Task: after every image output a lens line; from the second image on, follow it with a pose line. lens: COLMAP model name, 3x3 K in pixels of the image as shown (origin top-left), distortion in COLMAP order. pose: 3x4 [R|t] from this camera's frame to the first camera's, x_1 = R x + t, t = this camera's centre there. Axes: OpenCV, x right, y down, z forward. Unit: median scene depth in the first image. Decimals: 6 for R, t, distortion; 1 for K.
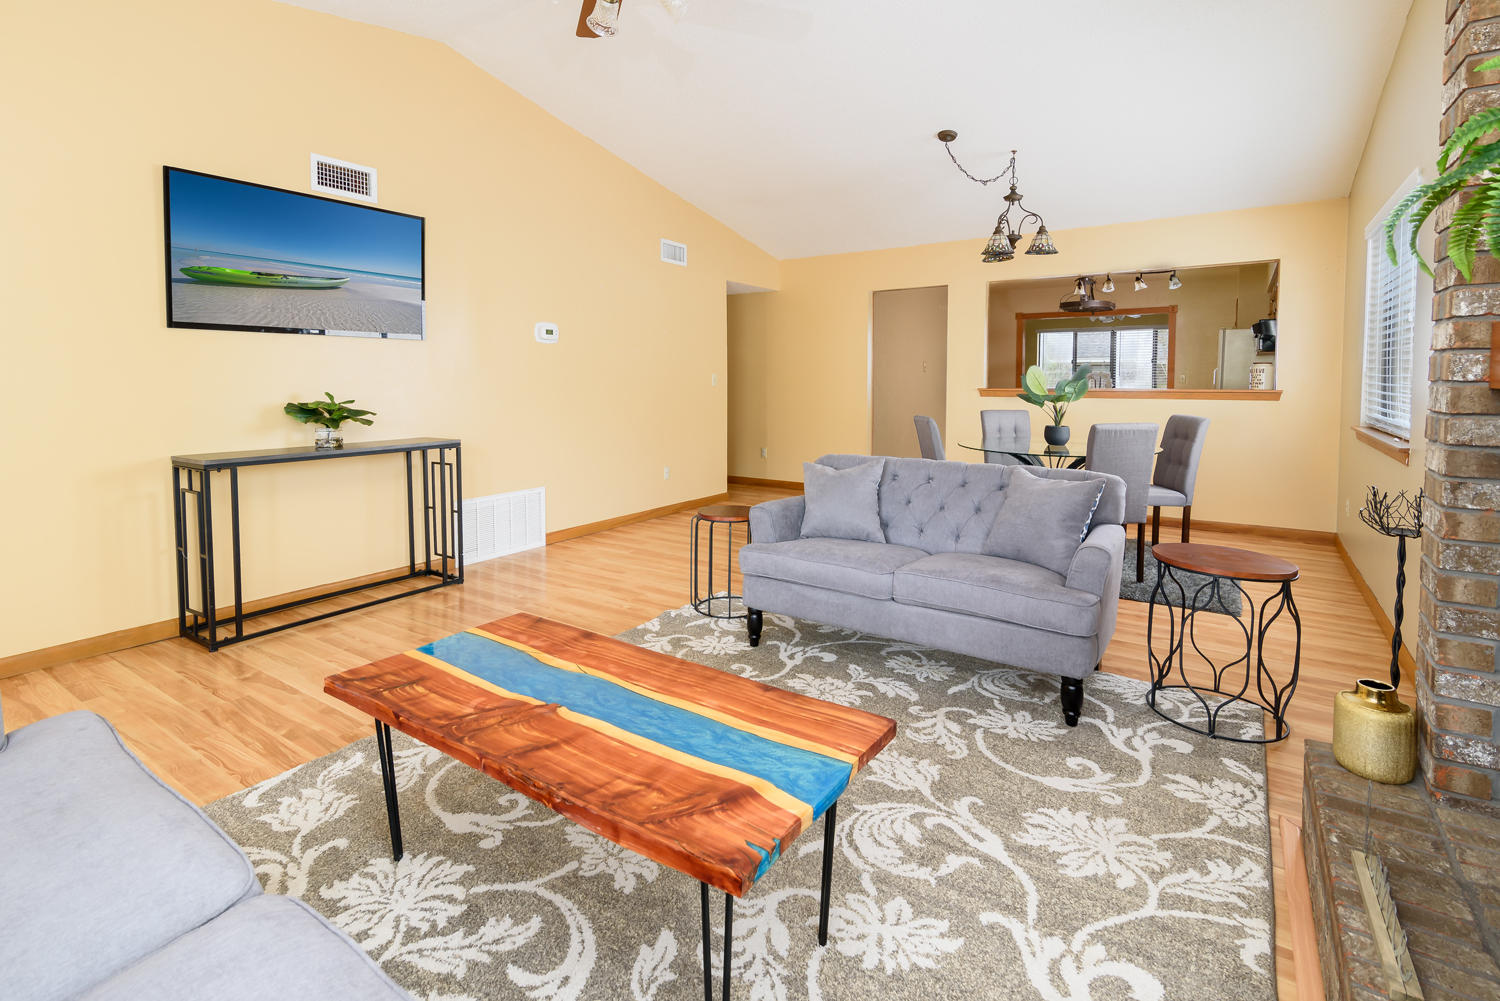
lens RADIAL K [[714.0, 0, 752.6], [0, 714.0, 393.2], [0, 0, 1]] dist [0.012358, -0.000651]
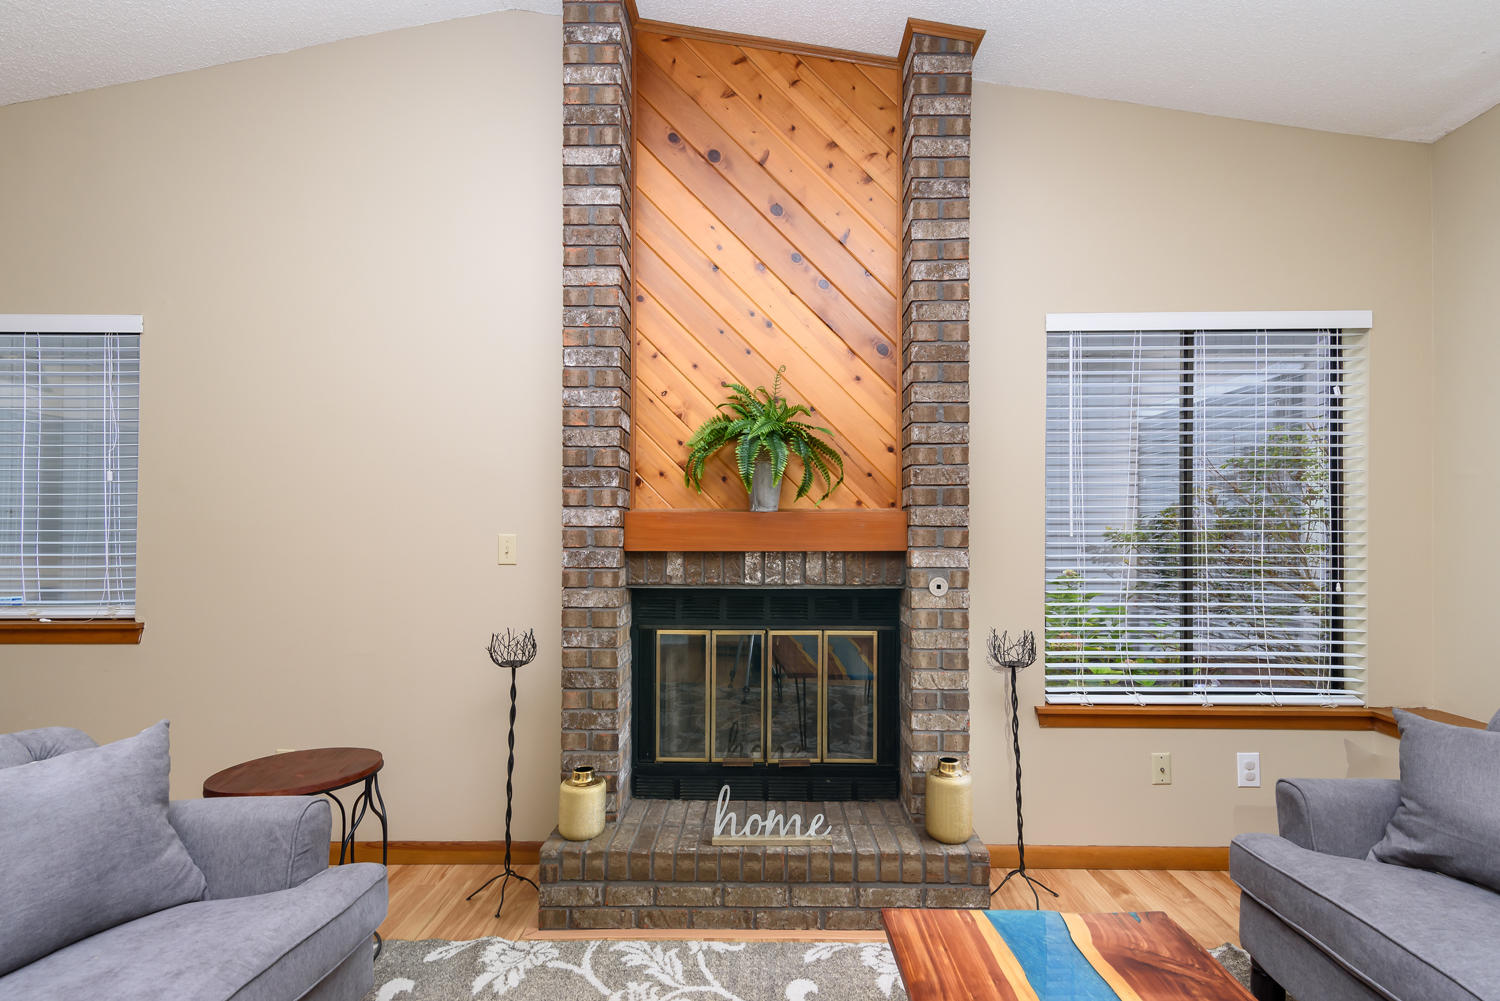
lens RADIAL K [[691.8, 0, 764.0], [0, 691.8, 526.6], [0, 0, 1]] dist [0.018010, -0.000032]
pose [[-0.546734, 0.004755, 0.837293, -0.398722], [0.017780, 0.999824, 0.005932, -0.057141], [-0.837118, 0.018130, -0.546722, 1.290442]]
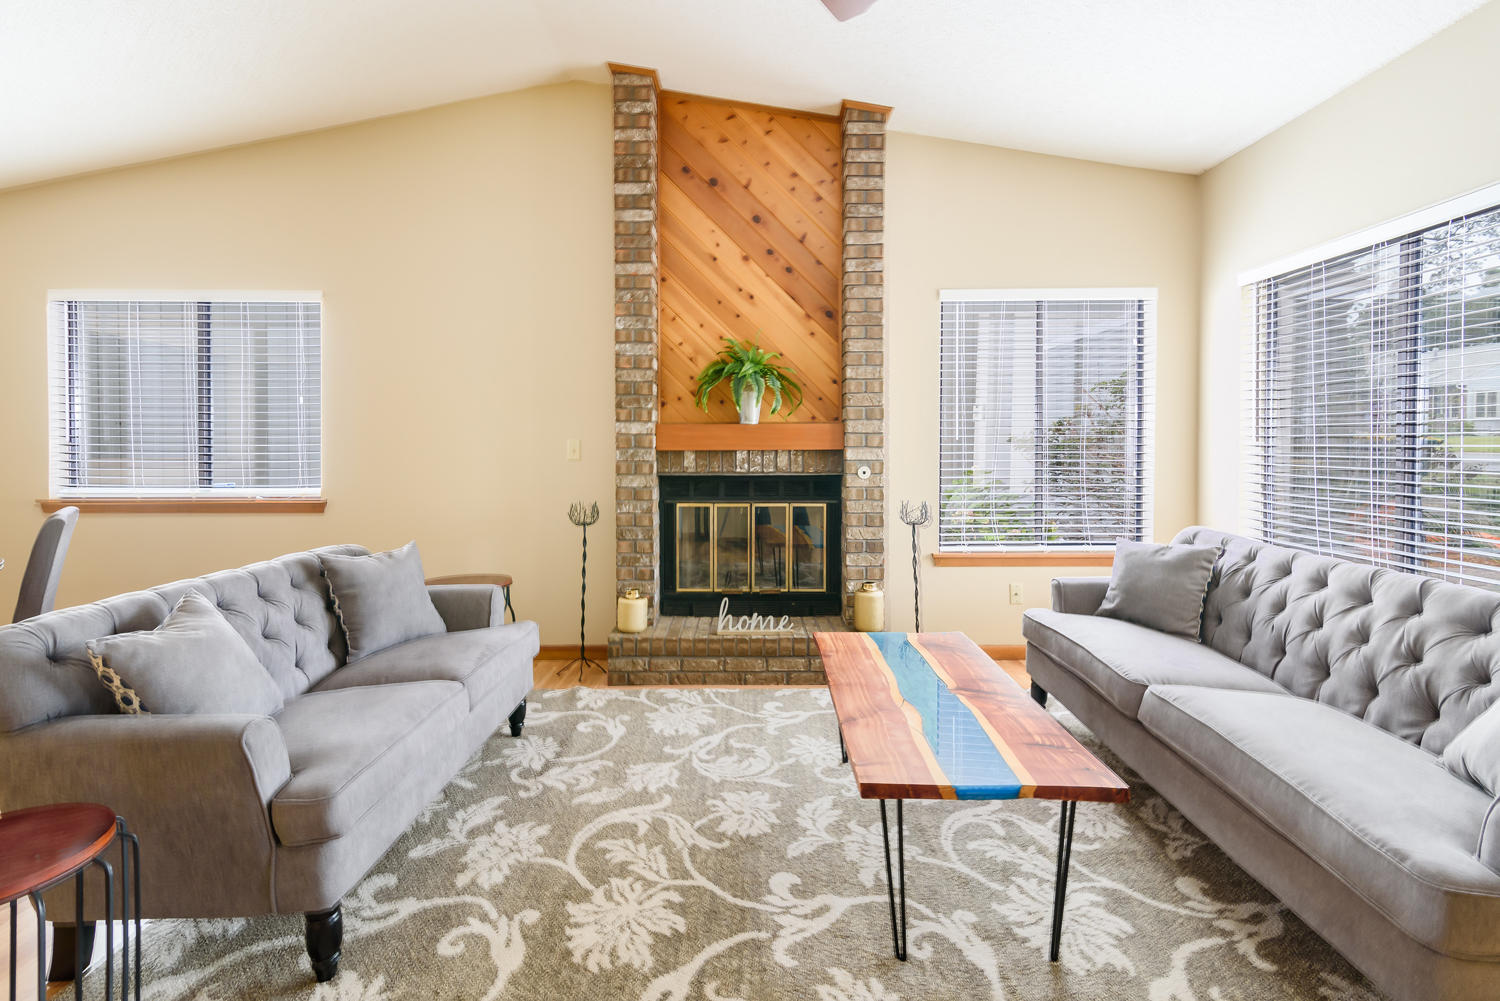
lens RADIAL K [[692.9, 0, 743.6], [0, 692.9, 452.5], [0, 0, 1]] dist [0.013545, -0.000960]
pose [[-0.545976, -0.008306, 0.837759, -0.941396], [0.020407, 0.999522, 0.023209, -0.042286], [-0.837552, 0.029767, -0.545546, 1.661926]]
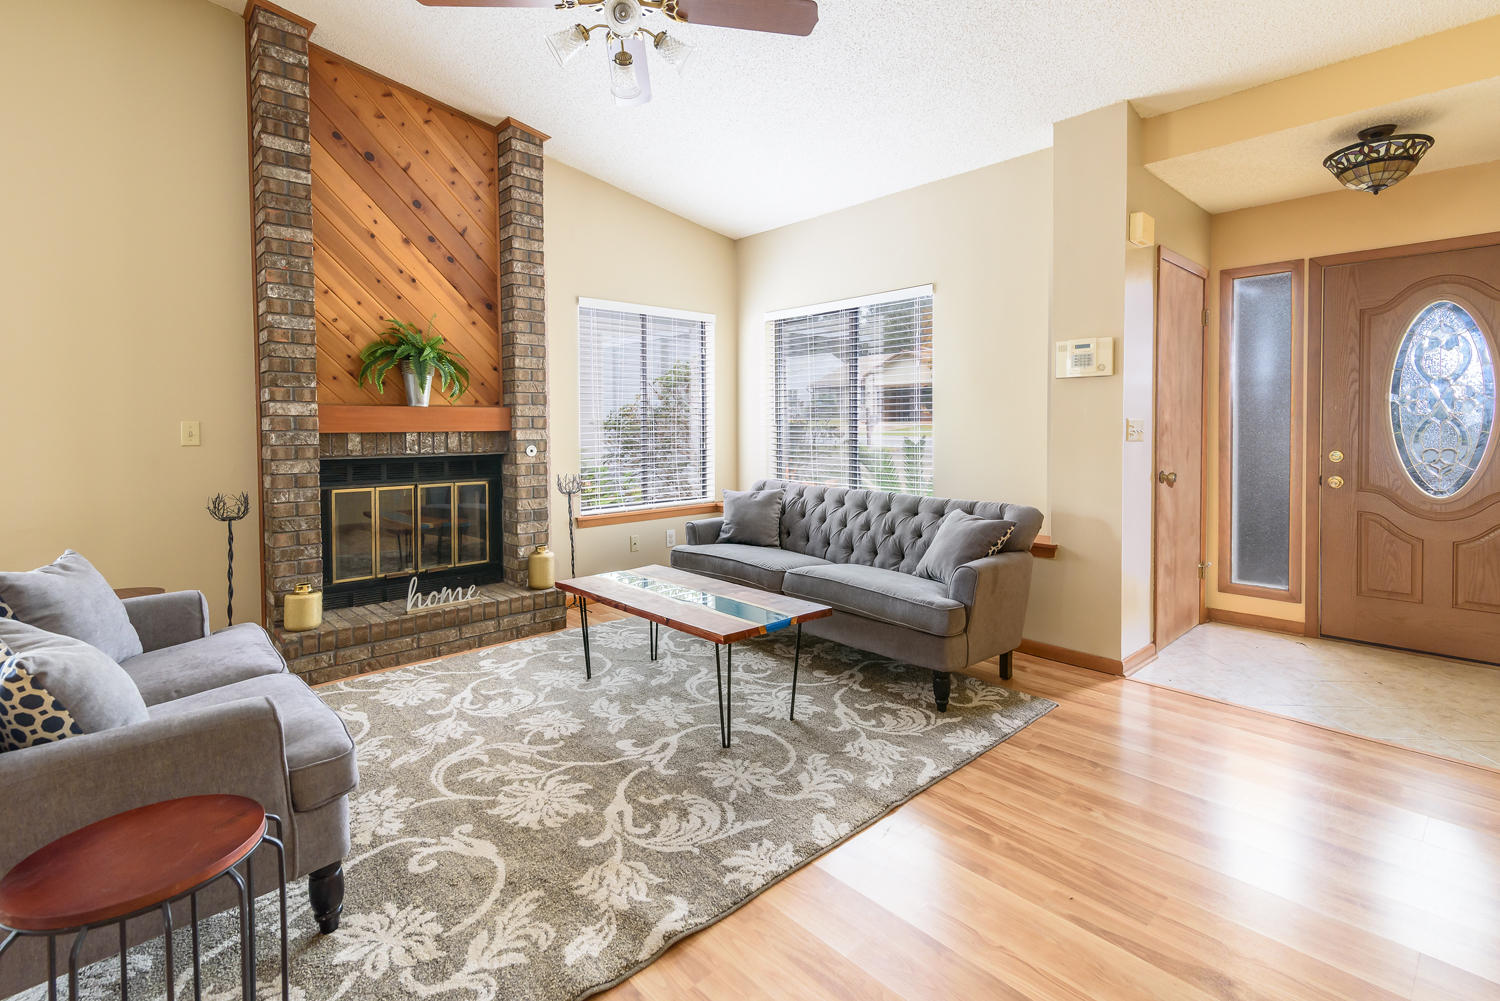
lens RADIAL K [[711.4, 0, 747.2], [0, 711.4, 442.1], [0, 0, 1]] dist [0.013595, -0.000328]
pose [[-0.972473, 0.000514, 0.233013, -0.704599], [0.011005, 0.998983, 0.043727, -0.054099], [-0.232754, 0.045088, -0.971490, 2.354031]]
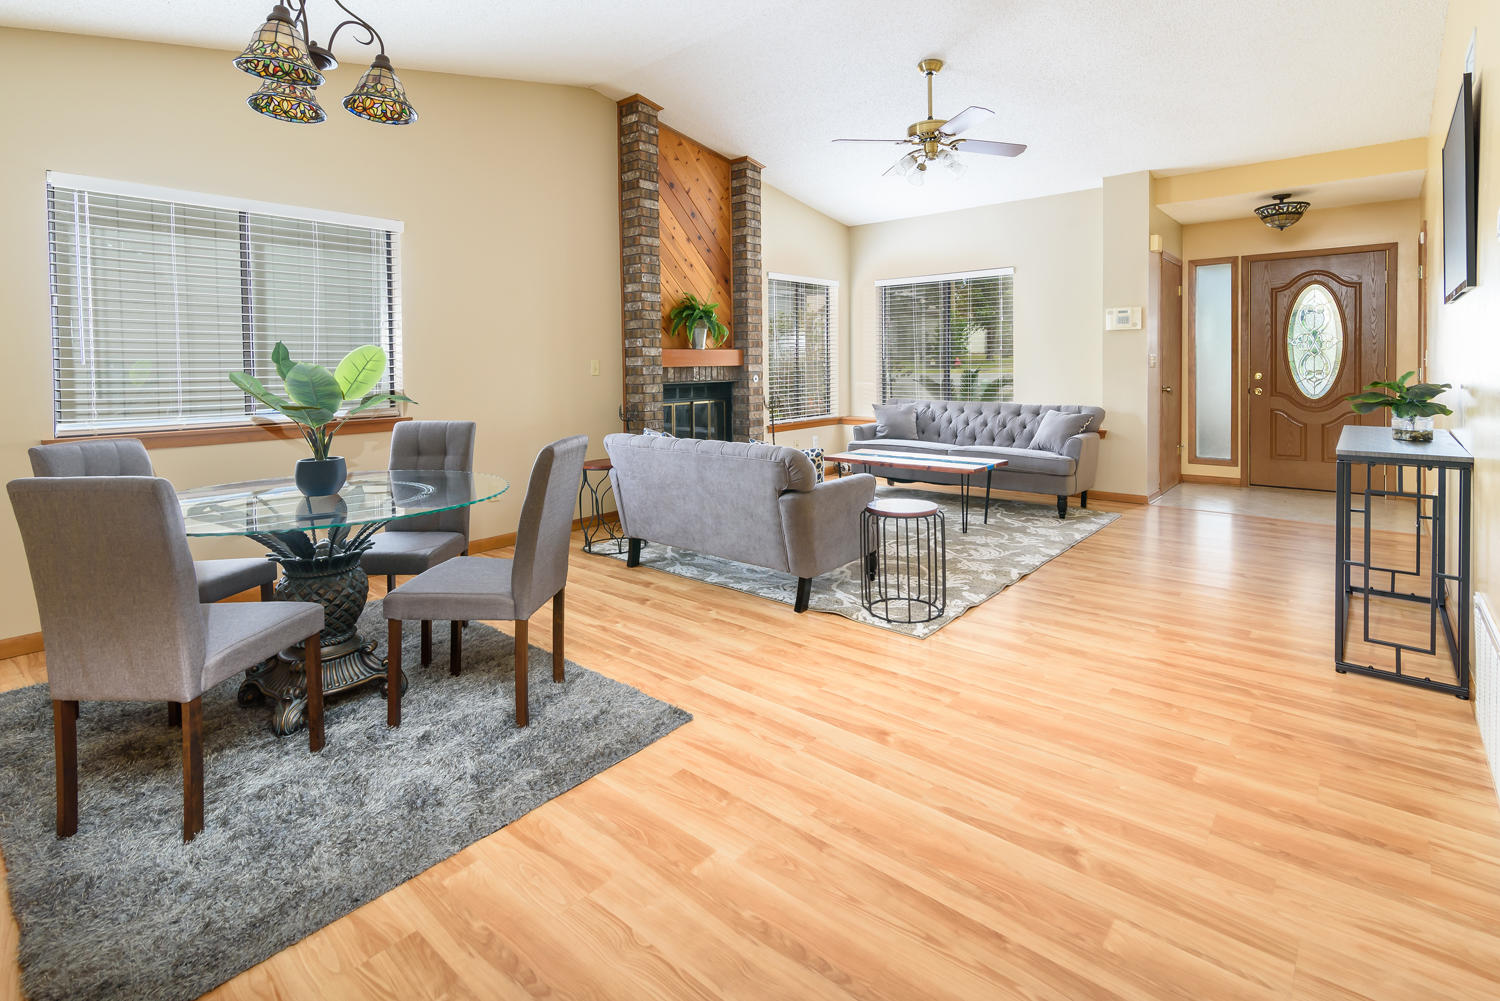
lens RADIAL K [[726.2, 0, 750.1], [0, 726.2, 382.5], [0, 0, 1]] dist [0.016494, -0.000606]
pose [[-0.992200, 0.010478, 0.124216, 0.082369], [0.016674, 0.998662, 0.048950, -0.084550], [-0.123537, 0.050639, -0.991047, 3.689080]]
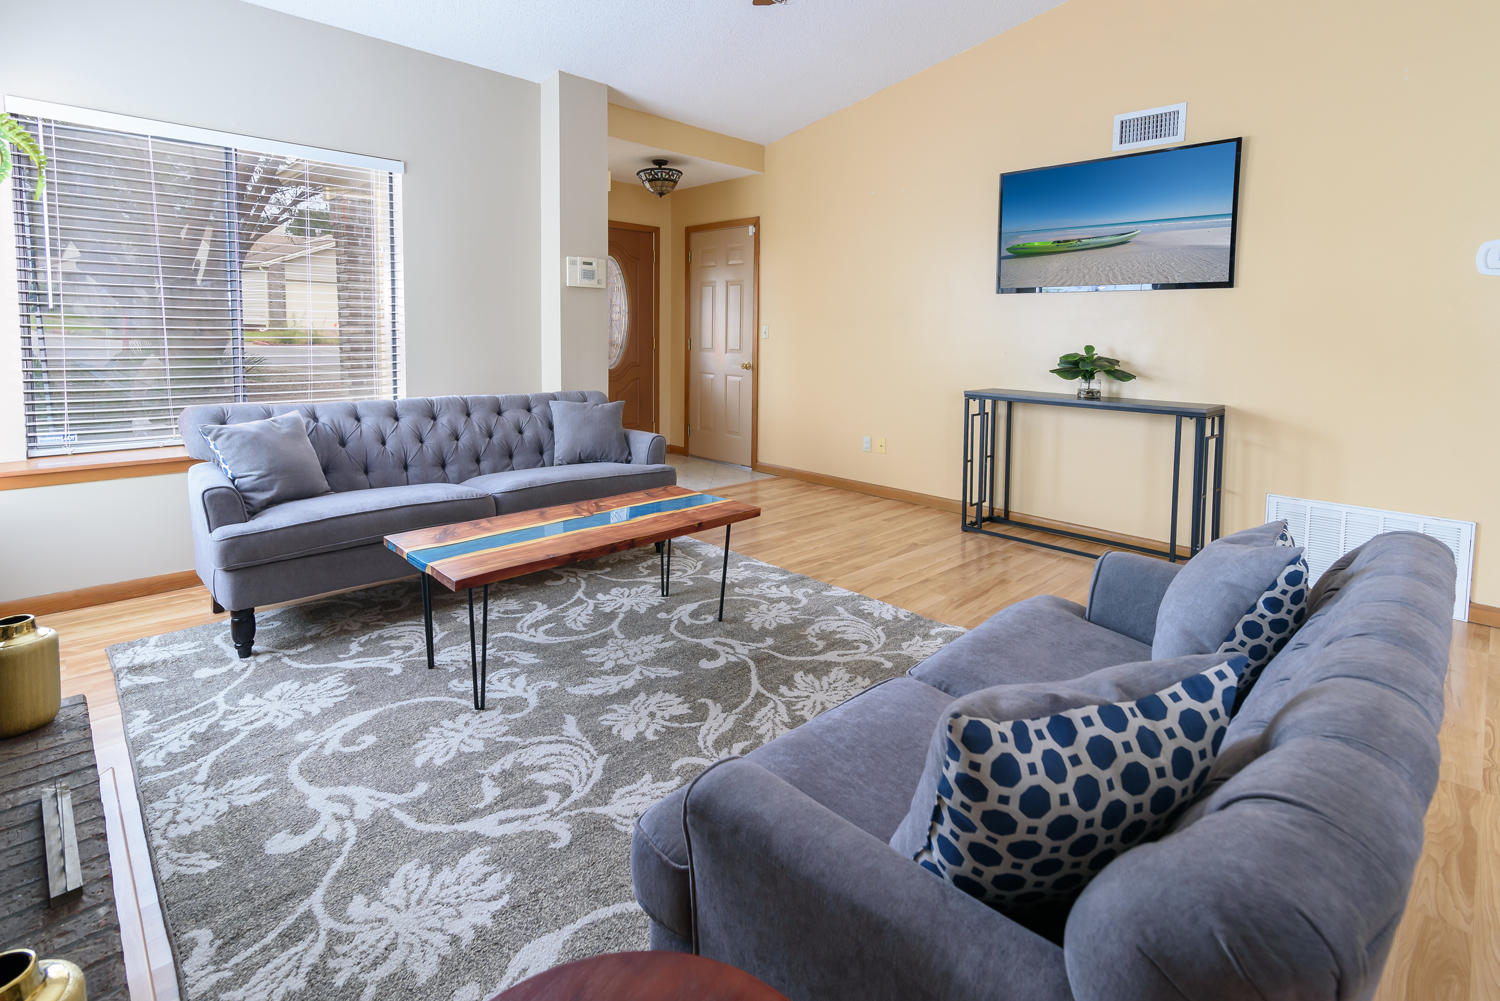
lens RADIAL K [[726.2, 0, 750.1], [0, 726.2, 382.5], [0, 0, 1]] dist [0.016494, -0.000606]
pose [[-0.200762, 0.071156, -0.977052, 1.084879], [-0.034600, 0.996221, 0.079661, -0.030210], [0.979029, 0.049799, -0.197542, 1.402586]]
